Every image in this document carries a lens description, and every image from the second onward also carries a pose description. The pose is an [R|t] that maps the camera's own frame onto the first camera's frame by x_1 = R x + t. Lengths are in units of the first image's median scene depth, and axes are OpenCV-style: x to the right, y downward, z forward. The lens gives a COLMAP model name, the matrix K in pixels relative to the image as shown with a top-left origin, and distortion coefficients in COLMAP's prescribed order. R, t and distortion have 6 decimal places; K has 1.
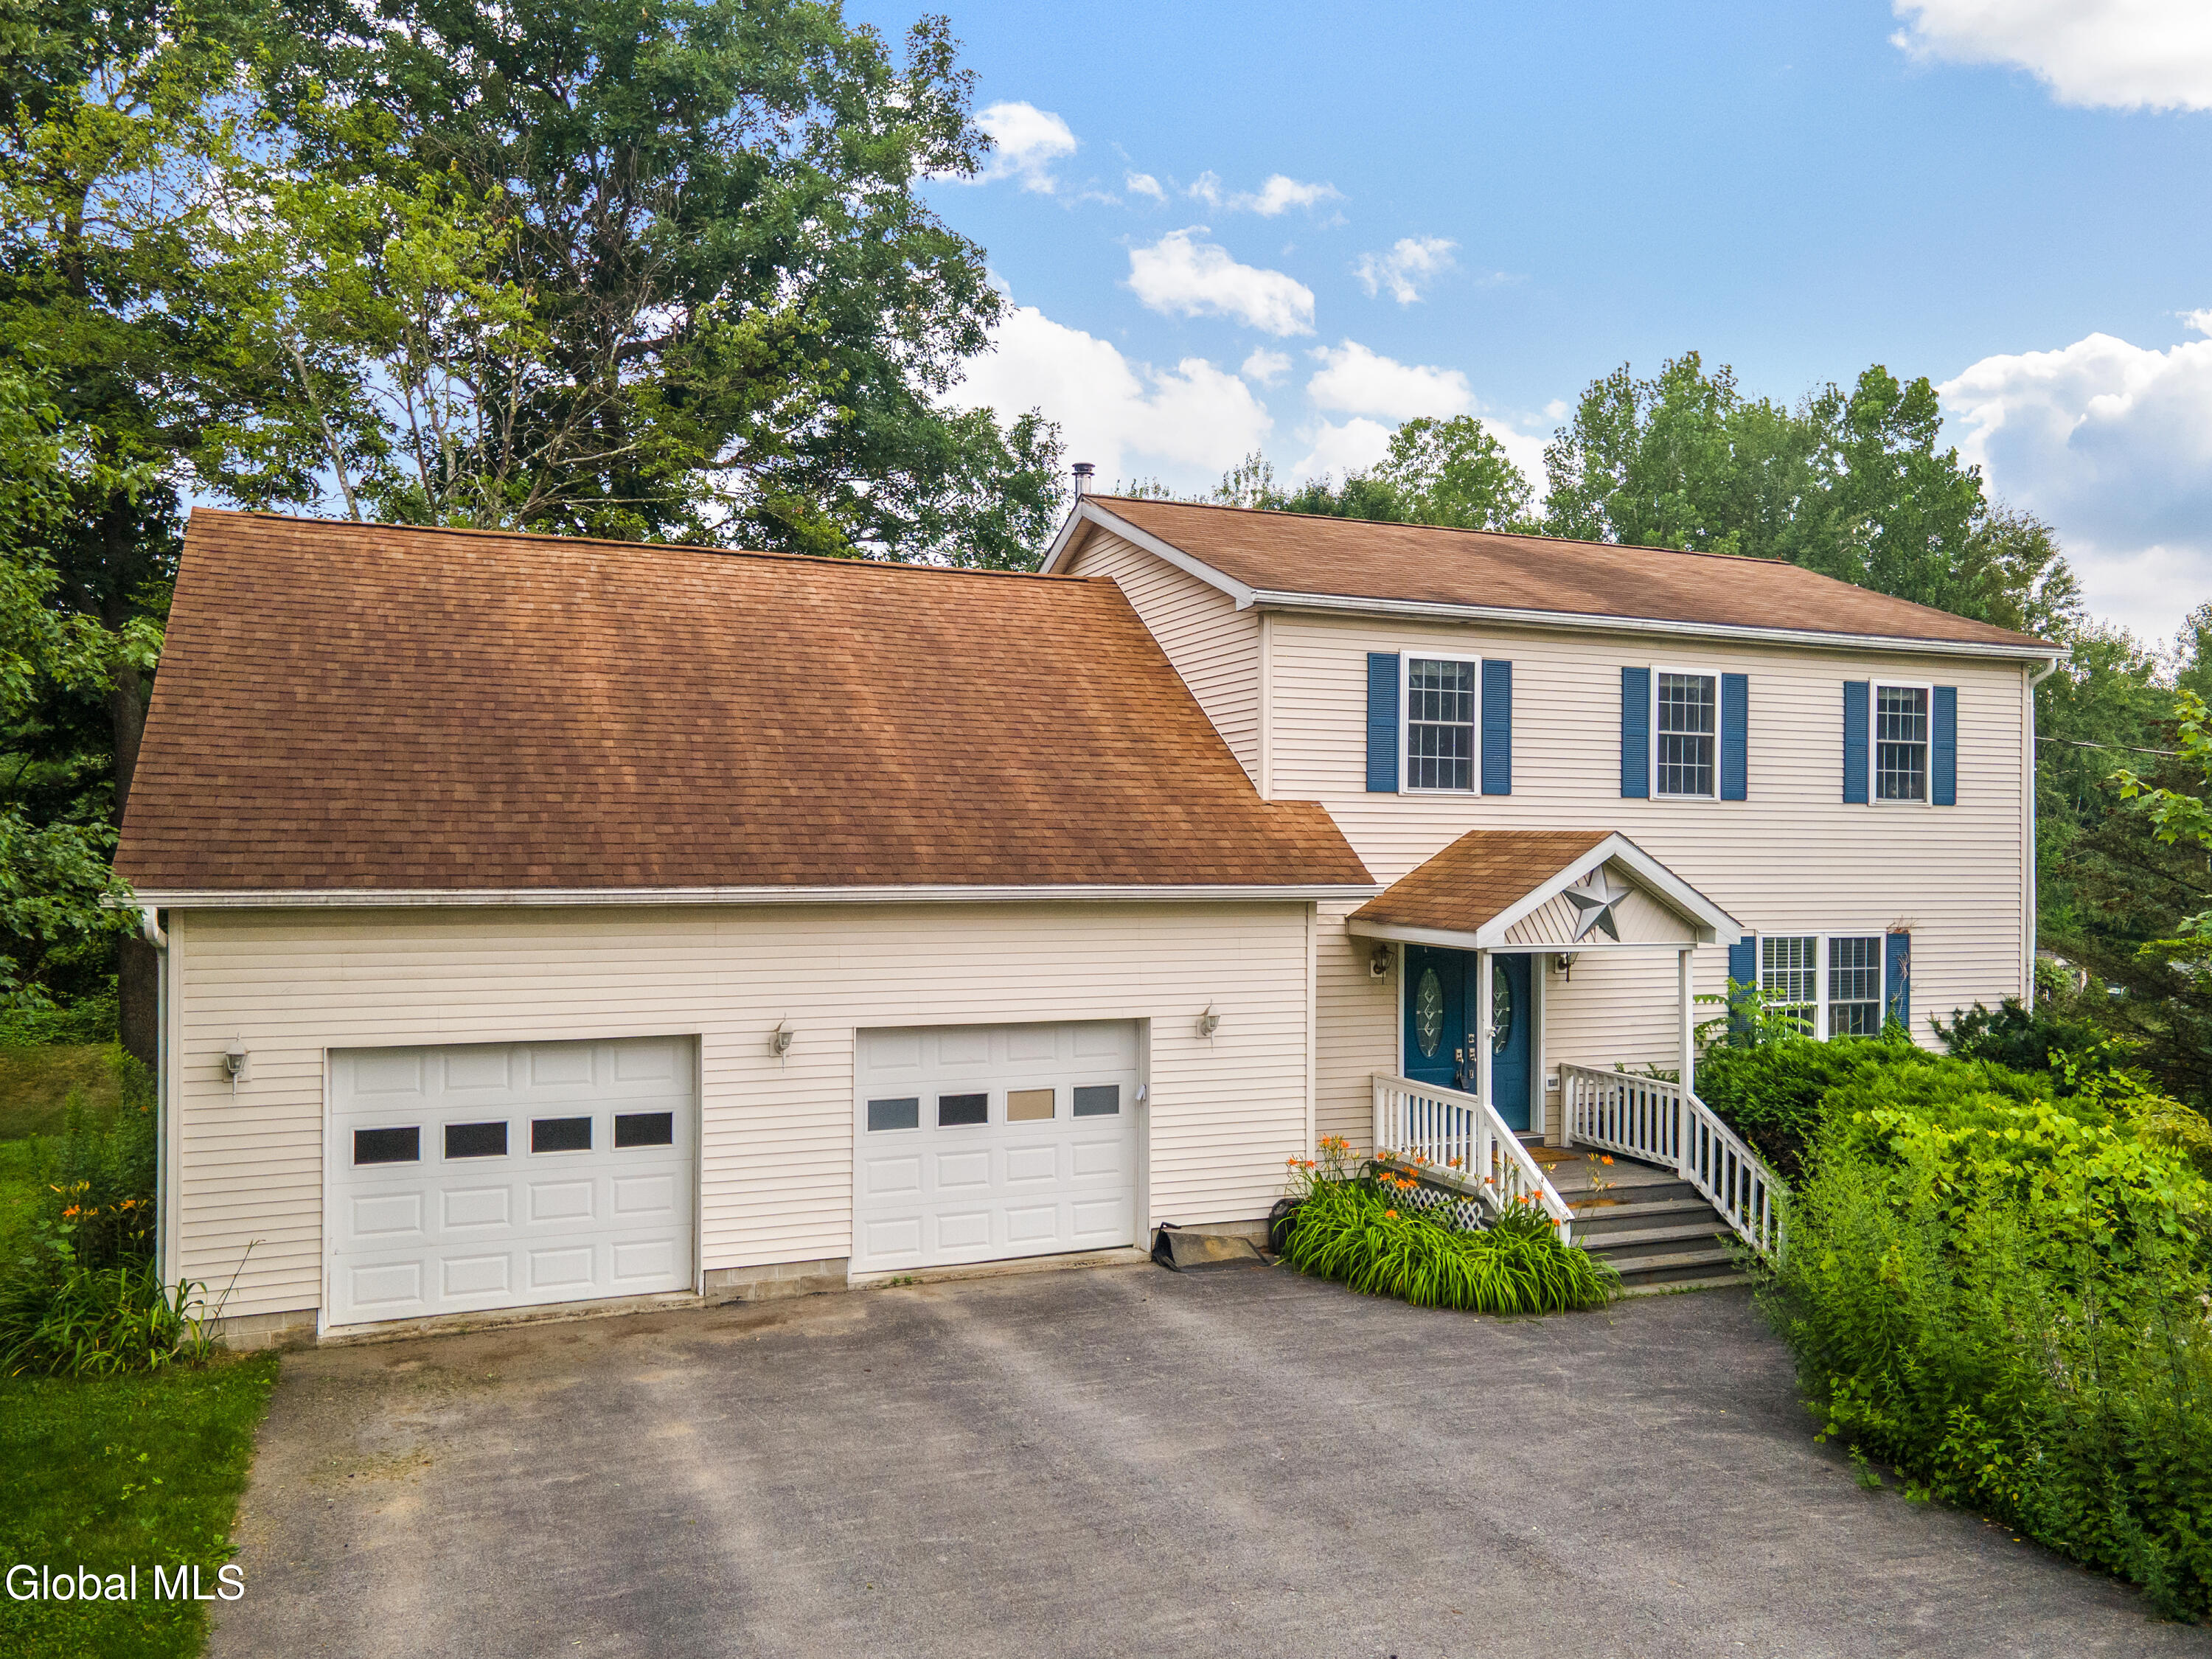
lens RADIAL K [[1550.4, 0, 1107.5], [0, 1550.4, 894.4], [0, 0, 1]] dist [0.027191, -0.053624]
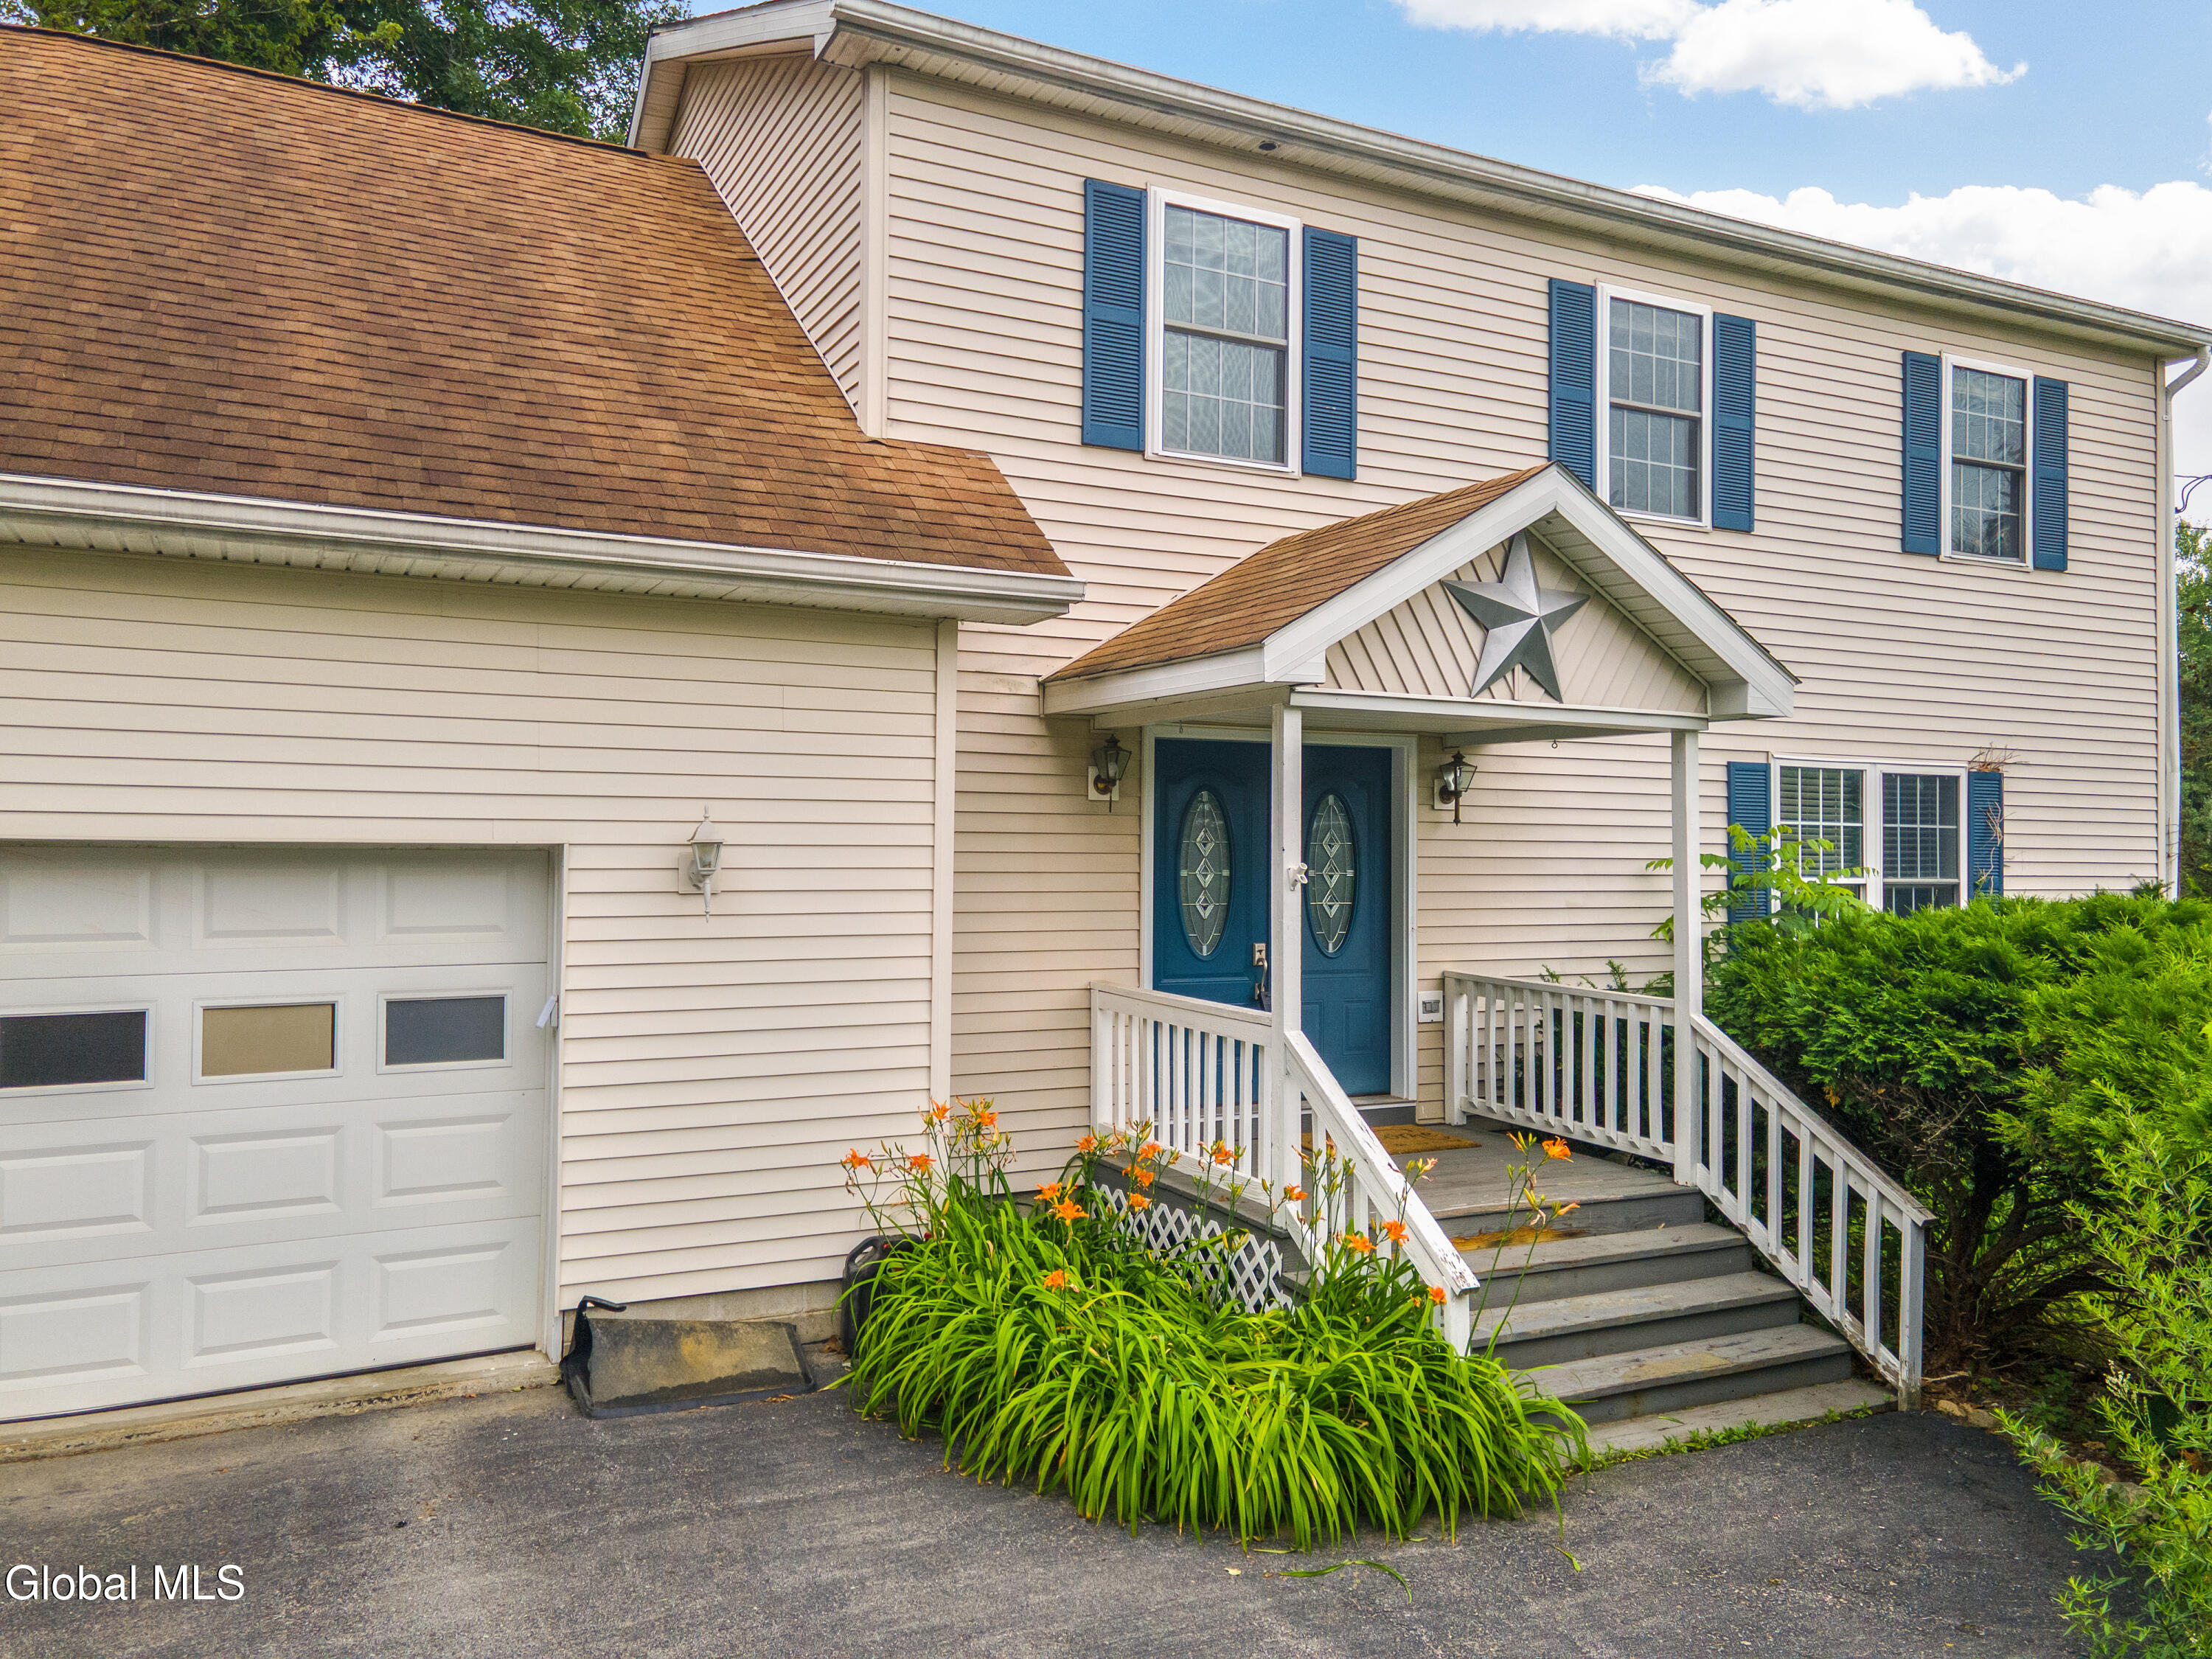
lens RADIAL K [[1603.3, 0, 1106.0], [0, 1603.3, 829.5], [0, 0, 1]] dist [0.029497, 0.000949]
pose [[0.997046, 0.006136, 0.076561, 0.146550], [-0.004134, 0.999646, -0.026278, 0.084740], [-0.076695, 0.025884, 0.996719, 0.503875]]
